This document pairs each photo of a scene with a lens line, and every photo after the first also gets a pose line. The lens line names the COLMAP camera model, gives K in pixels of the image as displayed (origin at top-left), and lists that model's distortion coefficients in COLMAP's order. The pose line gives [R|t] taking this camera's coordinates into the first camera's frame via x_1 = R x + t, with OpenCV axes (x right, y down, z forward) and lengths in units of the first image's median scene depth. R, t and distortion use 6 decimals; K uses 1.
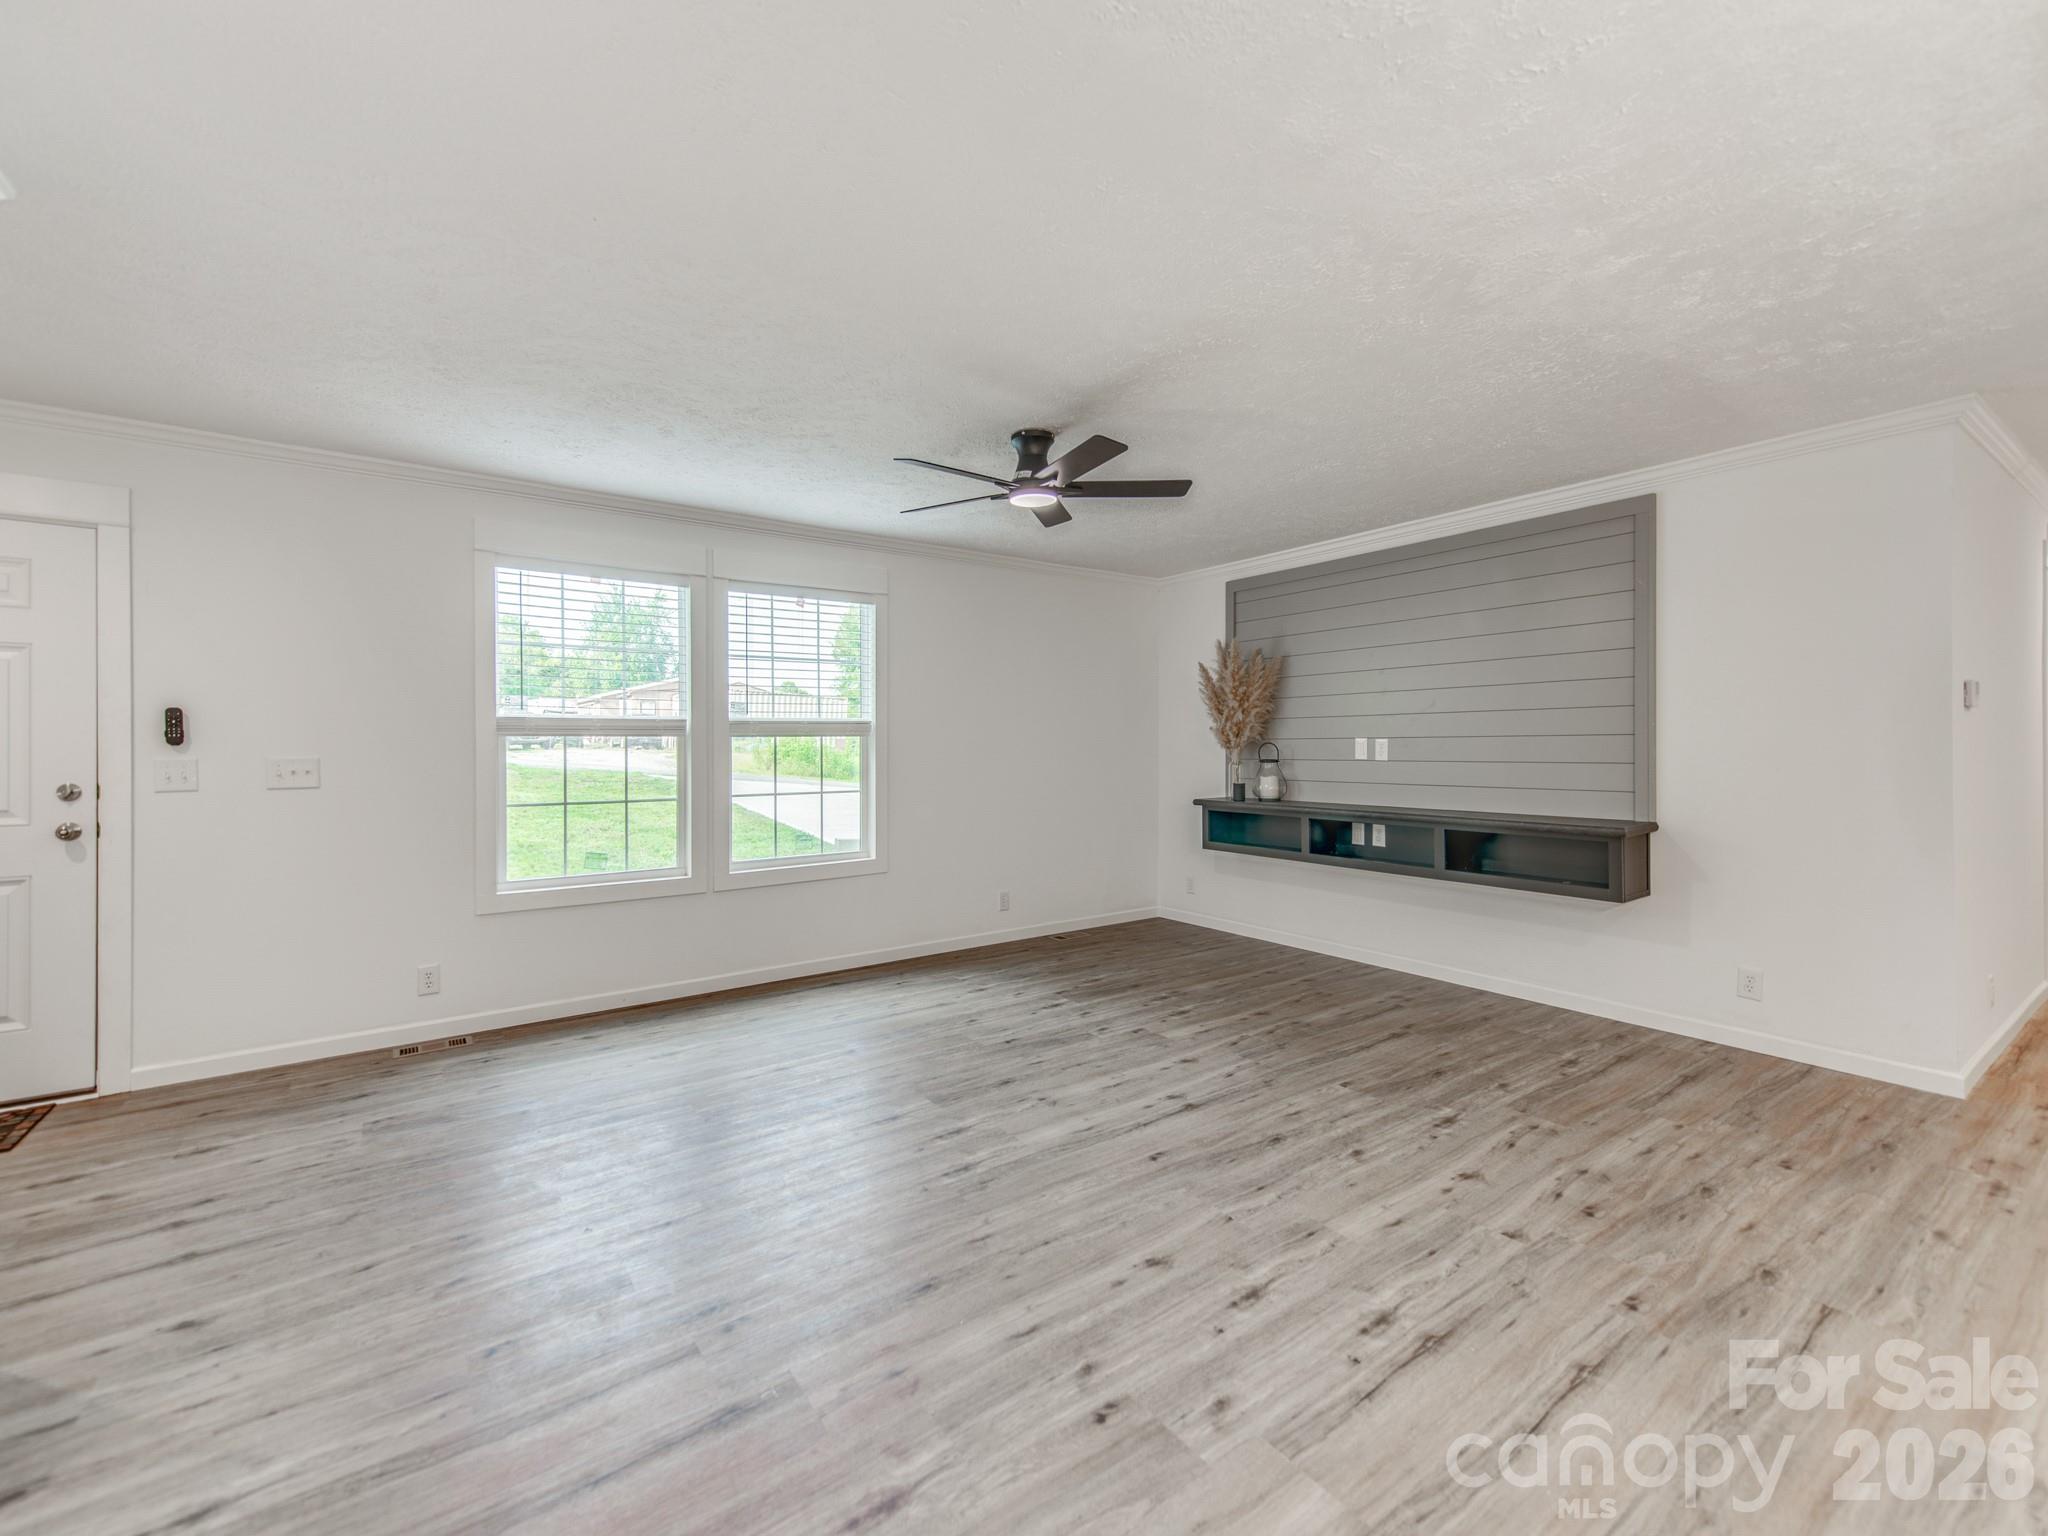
lens RADIAL K [[880.5, 0, 1012.0], [0, 880.5, 754.5], [0, 0, 1]] dist [0.018576, -0.002653]
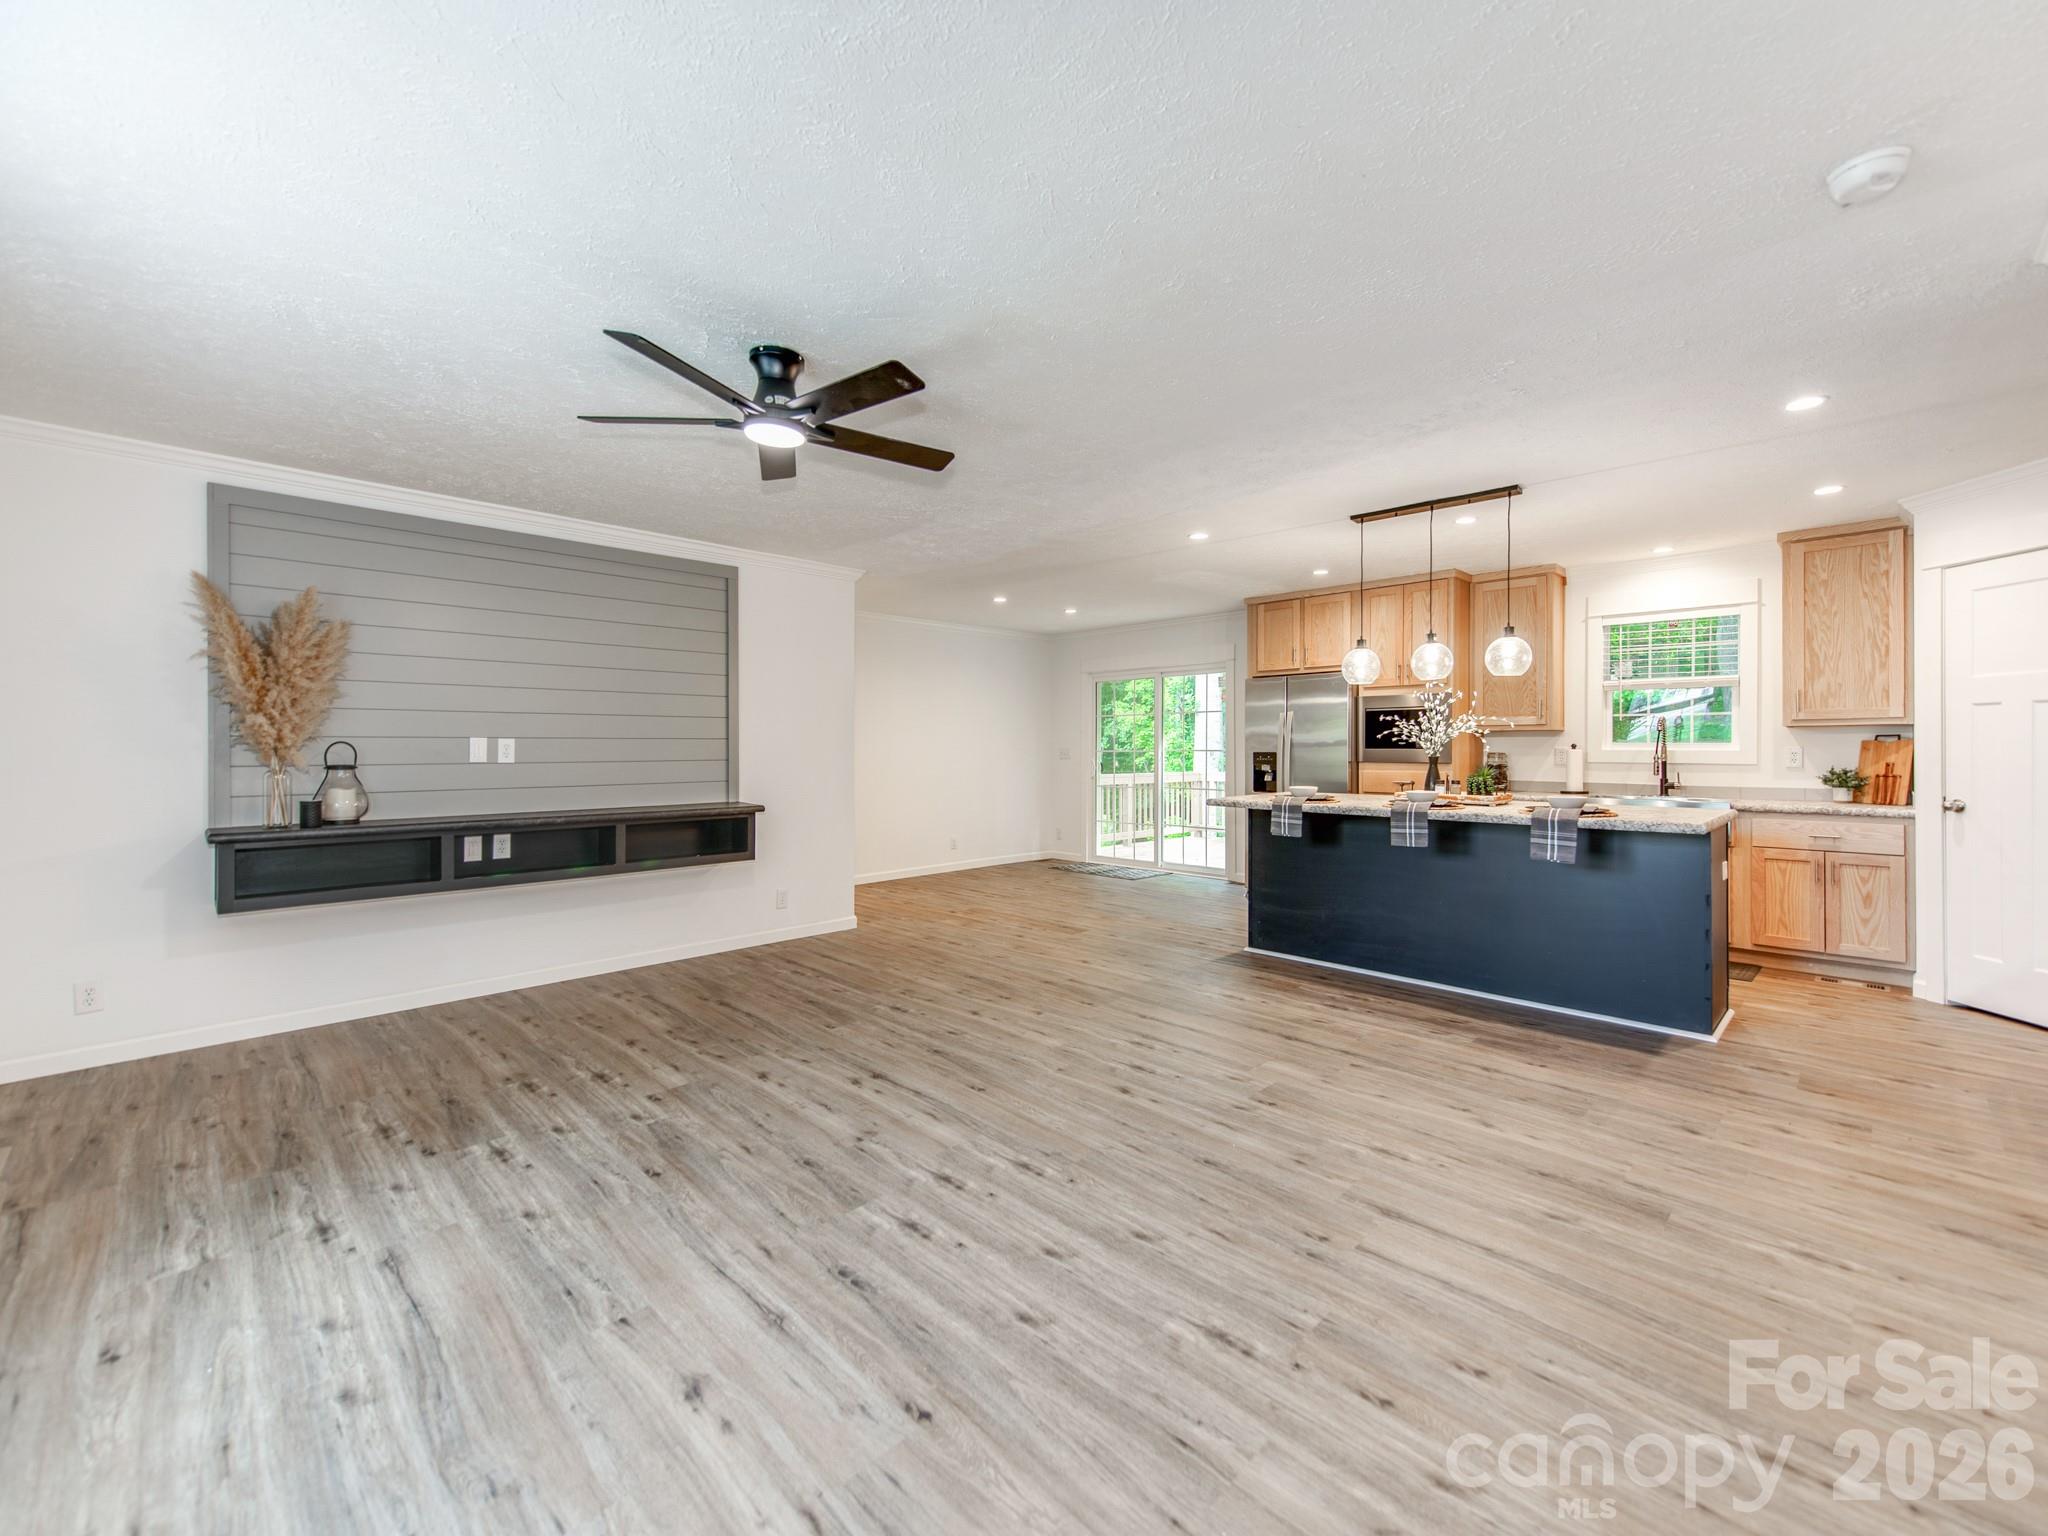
lens RADIAL K [[827.5, 0, 1042.3], [0, 827.5, 761.5], [0, 0, 1]] dist [0.014679, -0.001172]
pose [[-0.189998, -0.010172, 0.981732, -0.647293], [0.014882, 0.999802, 0.013239, 0.002789], [-0.981672, 0.017126, -0.189808, 0.772494]]
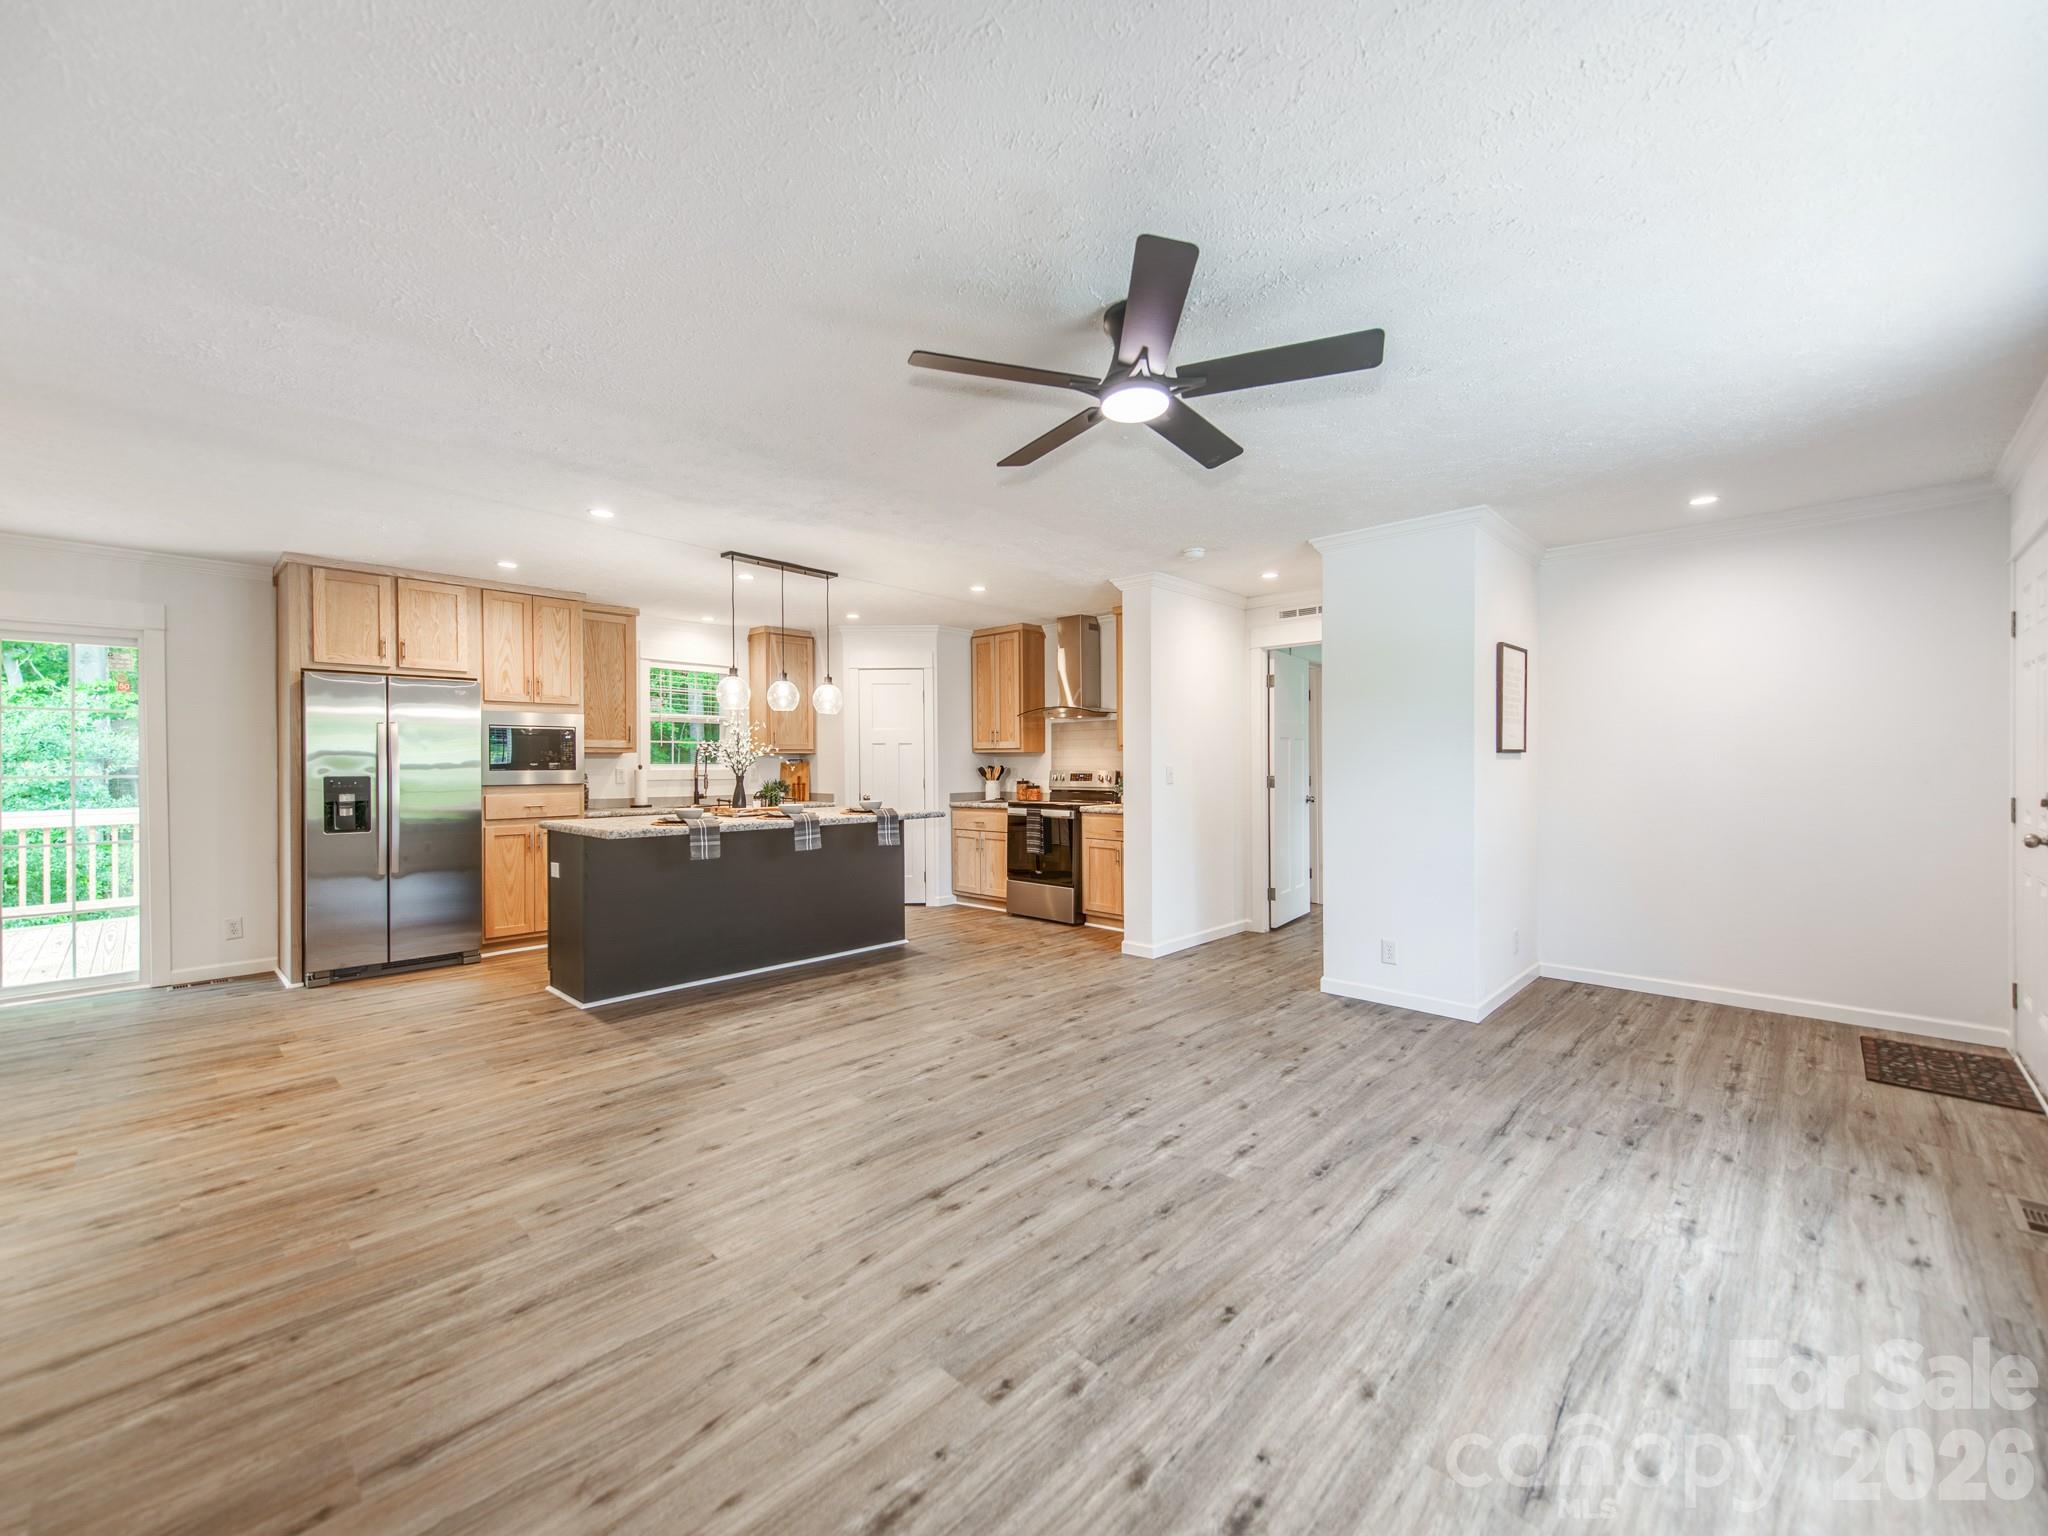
lens RADIAL K [[785.5, 0, 977.8], [0, 785.5, 762.1], [0, 0, 1]] dist [0.018861, 0.000024]
pose [[-0.990544, 0.011519, -0.136714, 0.204029], [0.009302, 0.999815, 0.016842, -0.028190], [0.136883, 0.015411, -0.990467, 1.378160]]
